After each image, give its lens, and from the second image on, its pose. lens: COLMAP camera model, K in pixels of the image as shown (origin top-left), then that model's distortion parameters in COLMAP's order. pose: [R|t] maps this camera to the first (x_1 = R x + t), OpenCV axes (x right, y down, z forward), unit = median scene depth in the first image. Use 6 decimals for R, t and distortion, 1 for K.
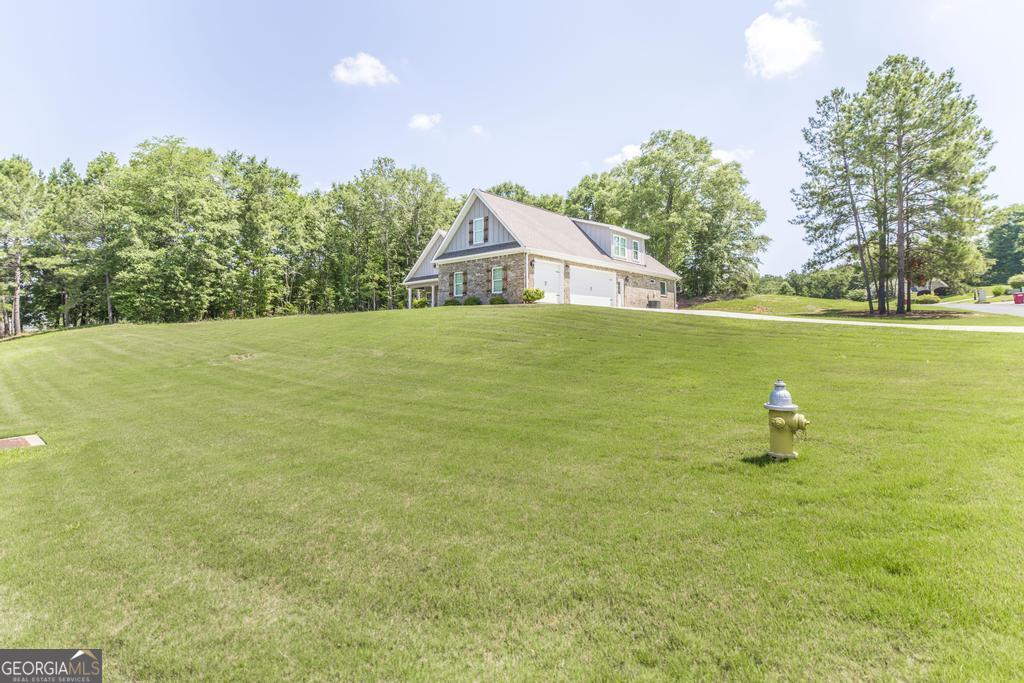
lens RADIAL K [[458.8, 0, 534.7], [0, 458.8, 313.2], [0, 0, 1]] dist [0.000258, 0.000271]
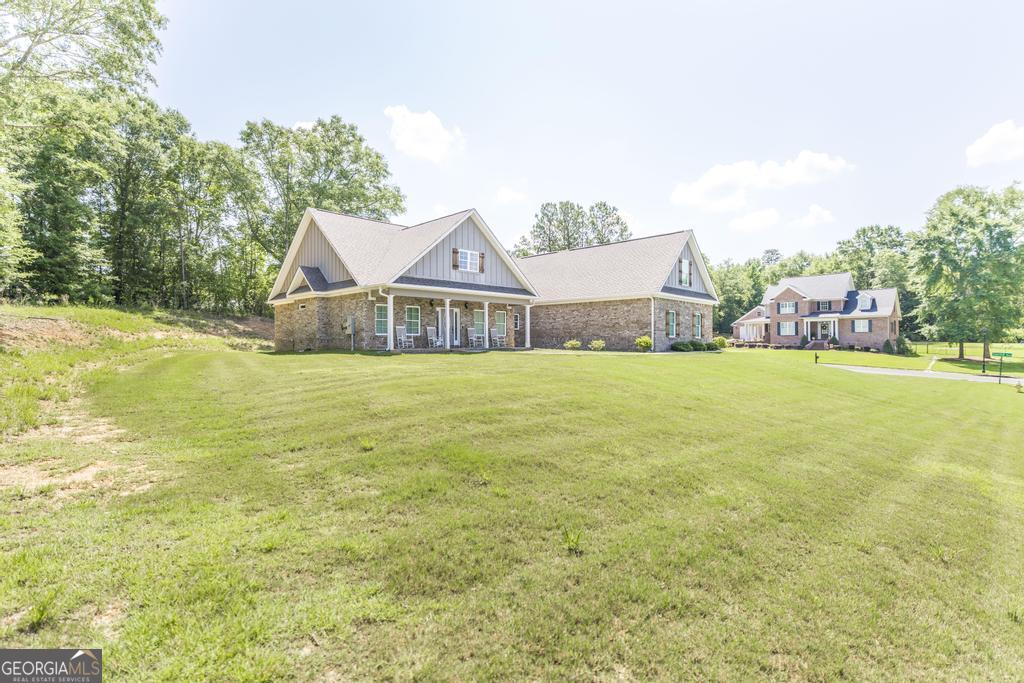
lens RADIAL K [[508.8, 0, 511.9], [0, 508.8, 342.0], [0, 0, 1]] dist [0.003211, -0.001046]
pose [[0.088077, 0.020329, 0.995906, -0.802898], [-0.039076, 0.999093, -0.016938, 0.001004], [-0.995347, -0.037425, 0.088791, 0.820151]]
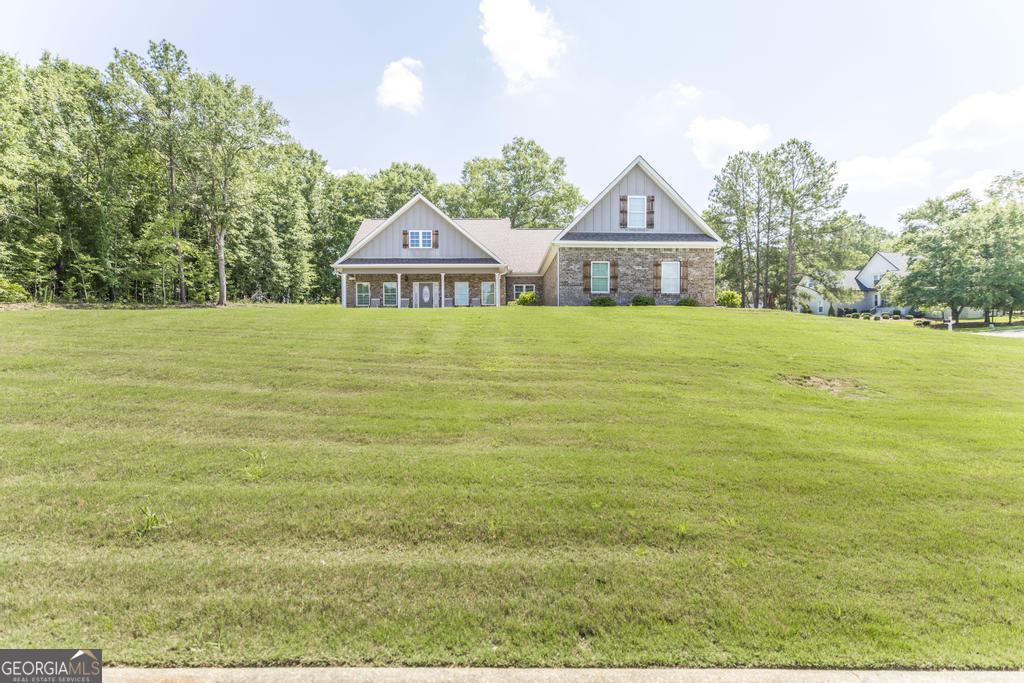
lens RADIAL K [[458.8, 0, 513.7], [0, 458.8, 340.0], [0, 0, 1]] dist [0.000258, 0.000271]
pose [[0.762104, 0.009810, 0.647380, -0.509301], [-0.030696, 0.999308, 0.020993, 0.018872], [-0.646727, -0.035871, 0.761878, 0.343688]]
